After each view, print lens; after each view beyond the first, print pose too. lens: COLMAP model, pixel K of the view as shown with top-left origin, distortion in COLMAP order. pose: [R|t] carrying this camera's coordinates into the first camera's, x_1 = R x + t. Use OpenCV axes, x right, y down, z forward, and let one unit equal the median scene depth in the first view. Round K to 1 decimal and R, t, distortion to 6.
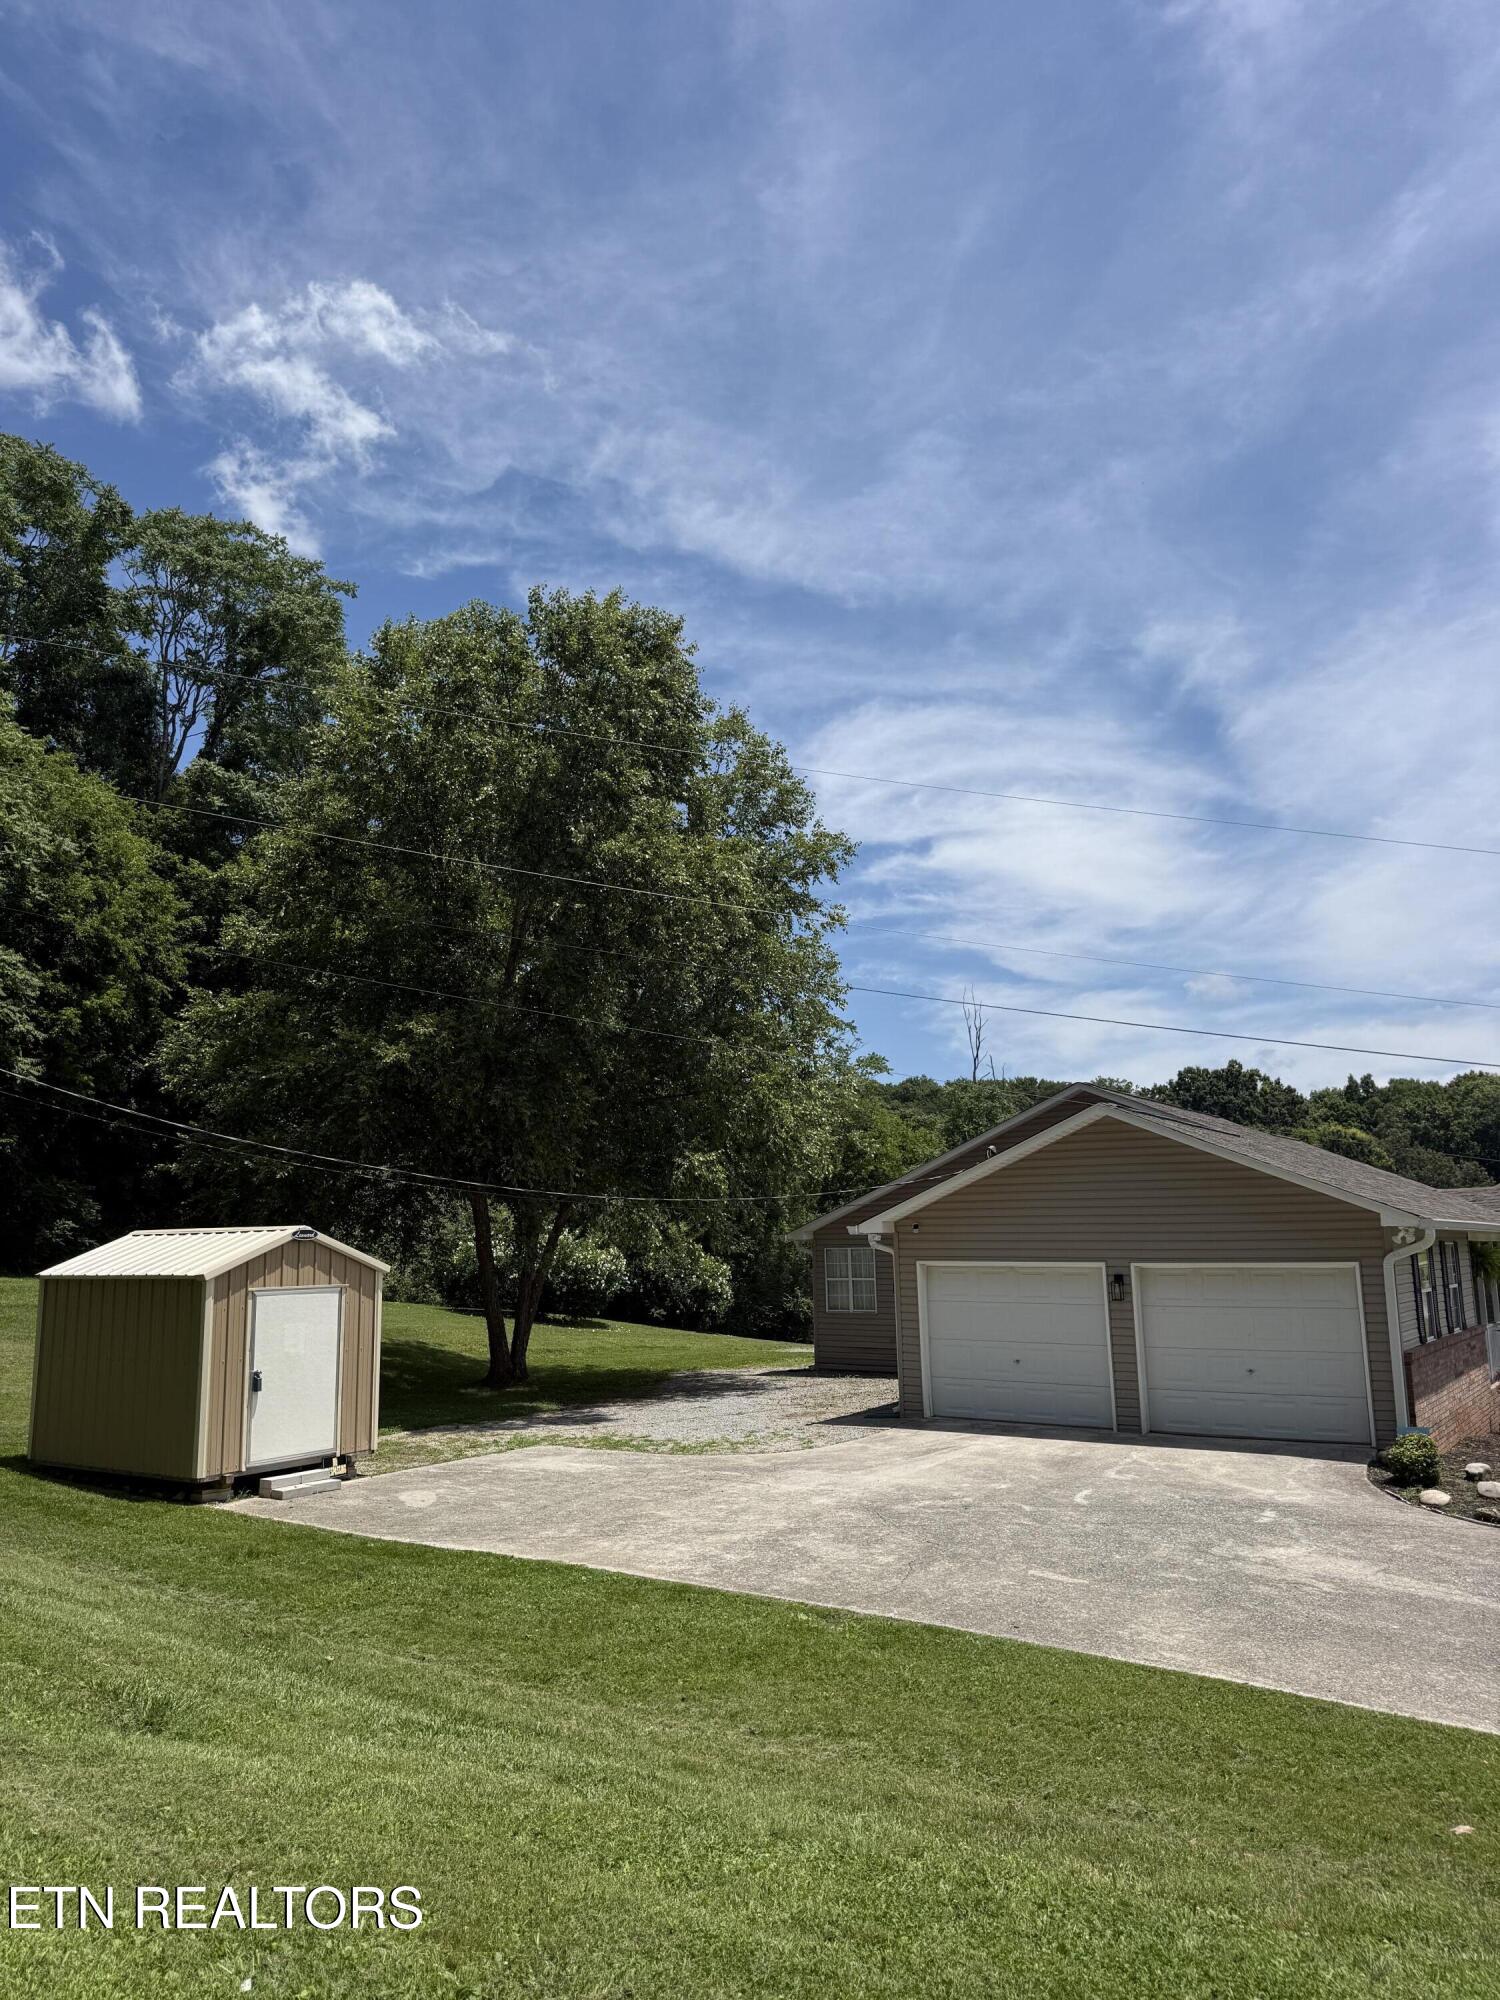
lens RADIAL K [[1454.8, 0, 746.3], [0, 1454.8, 954.6], [0, 0, 1]] dist [0.002756, 0.001346]
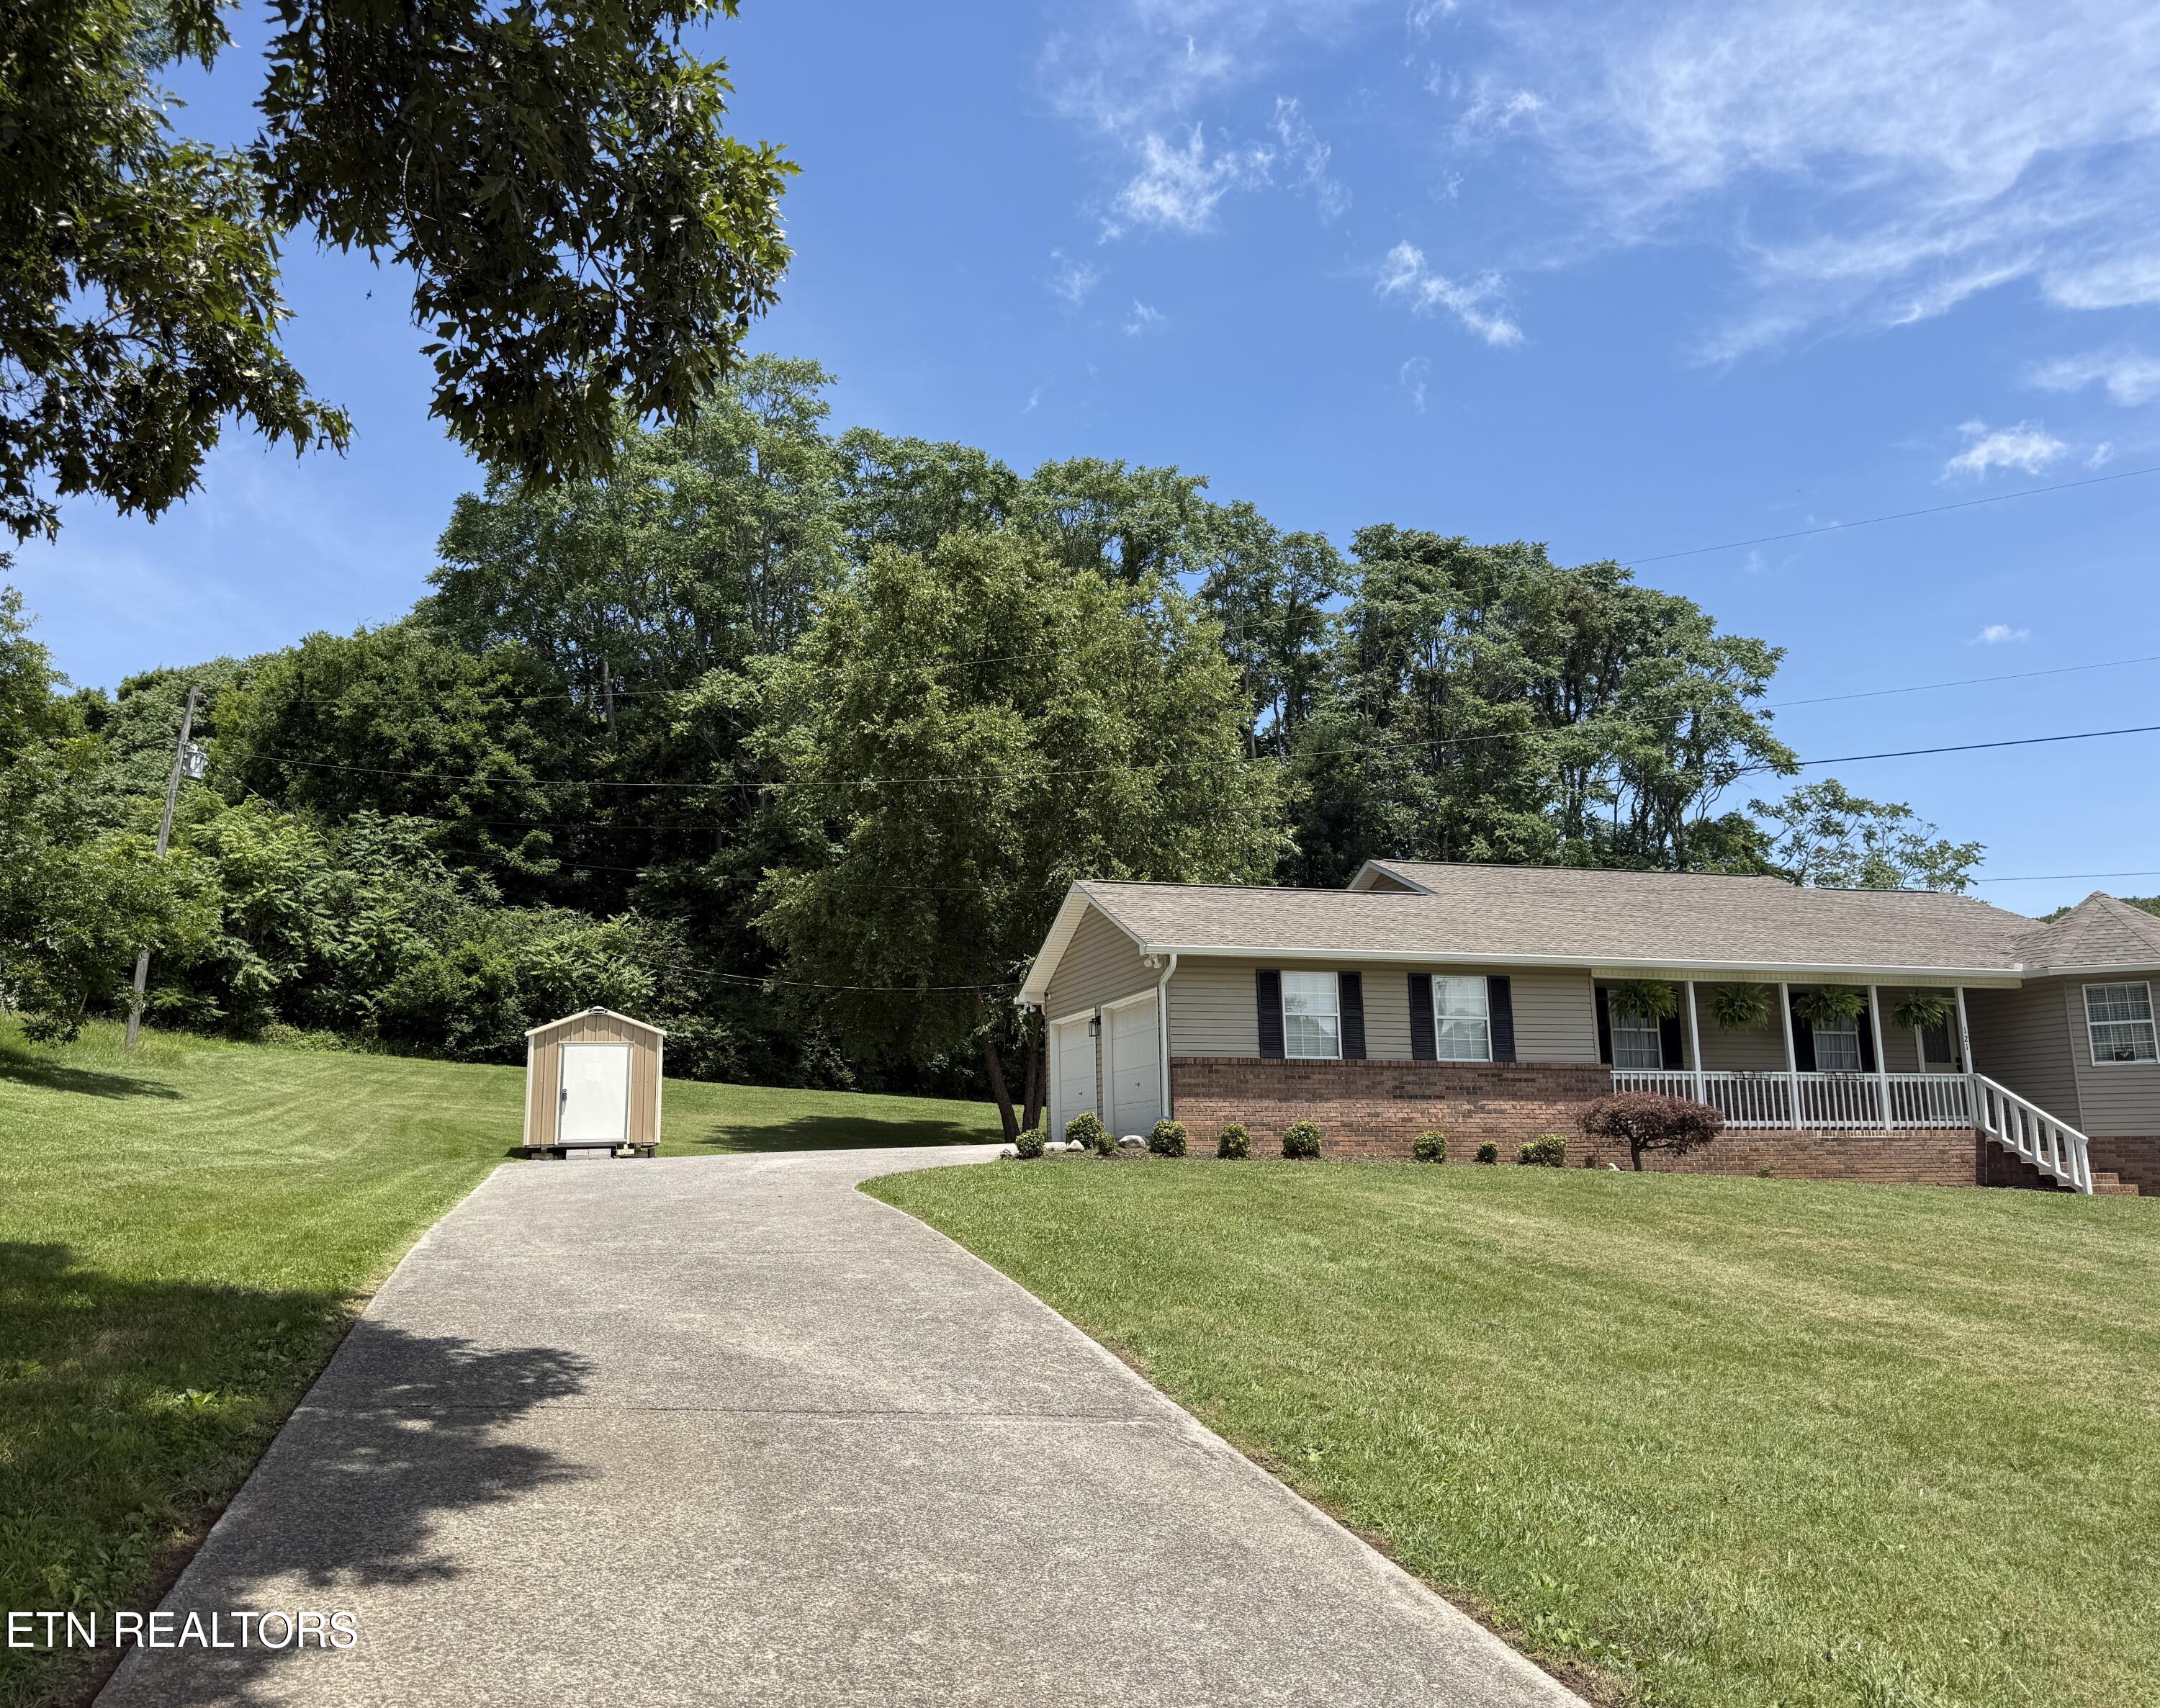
lens RADIAL K [[1590.4, 0, 1022.6], [0, 1590.4, 851.1], [0, 0, 1]] dist [0.181699, -0.350134]
pose [[0.734145, -0.125899, -0.667219, 1.282895], [0.135529, 0.990056, -0.037693, 0.140712], [0.665330, -0.062756, 0.743907, -0.046393]]
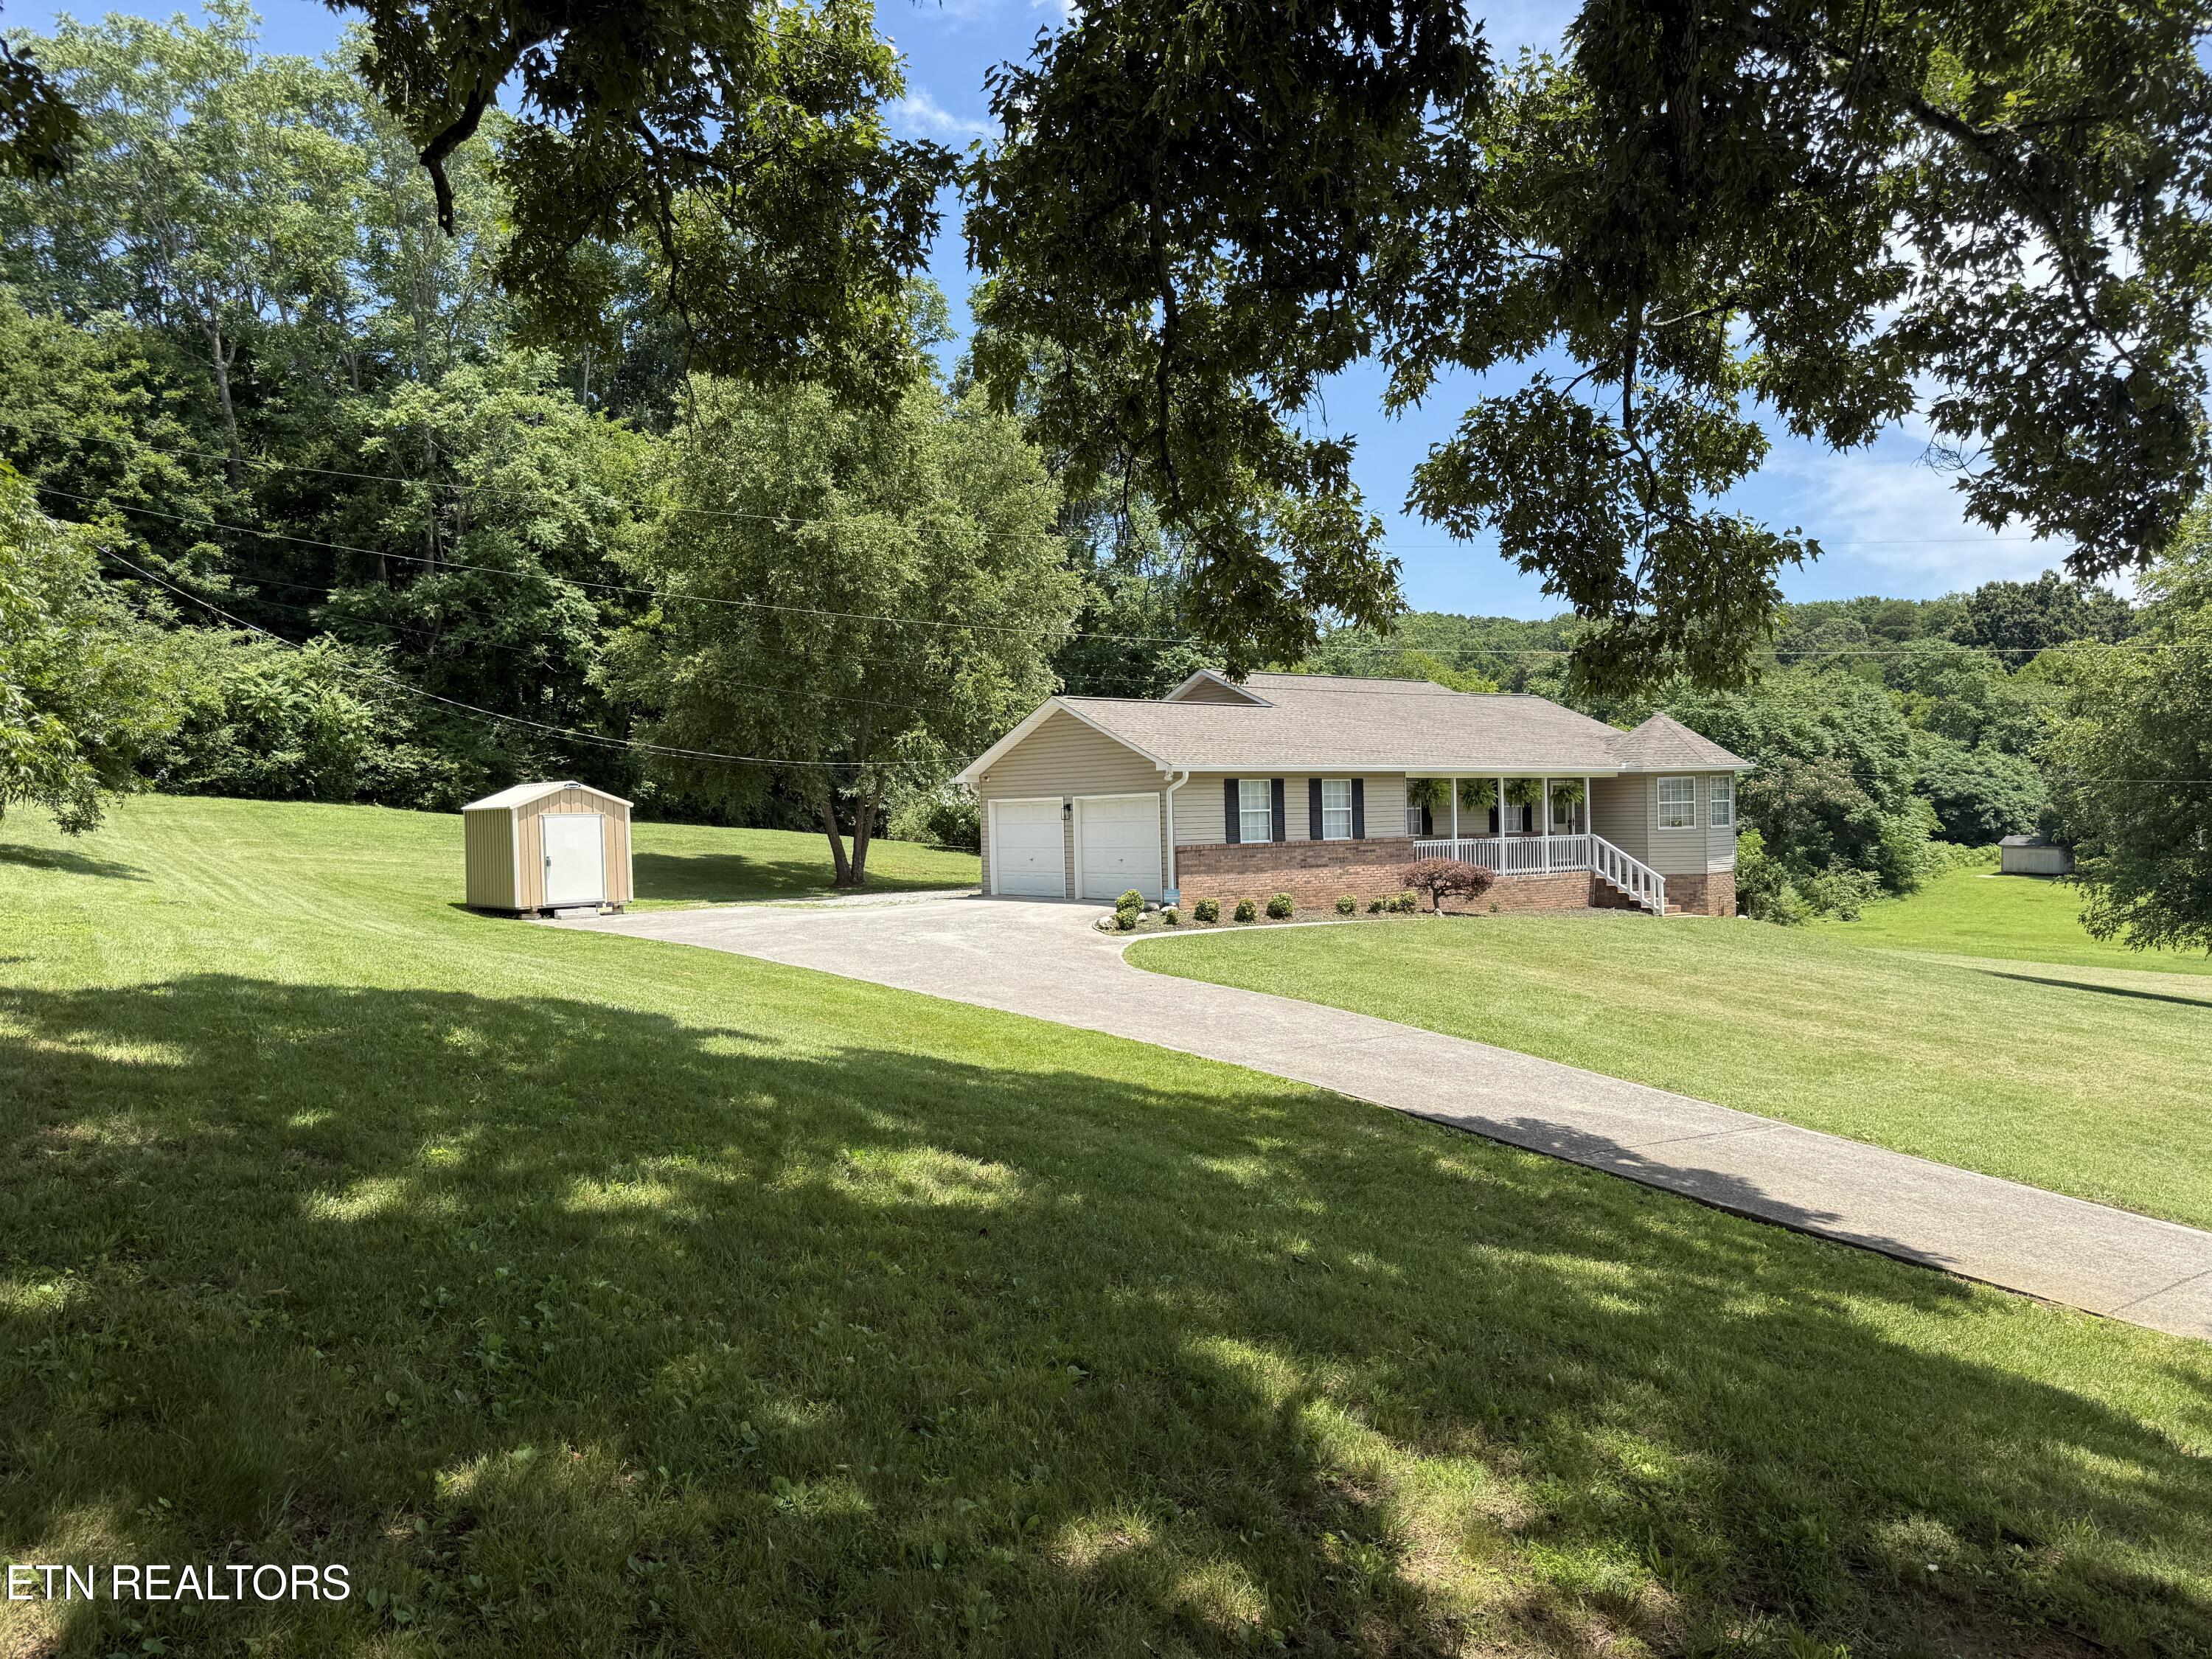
lens RADIAL K [[1609.0, 0, 1106.0], [0, 1609.0, 829.5], [0, 0, 1]] dist [0.002756, 0.001346]
pose [[0.953858, -0.007045, -0.300175, 0.927496], [0.071557, 0.976253, 0.204472, -0.119861], [0.291606, -0.216517, 0.931712, -0.696798]]
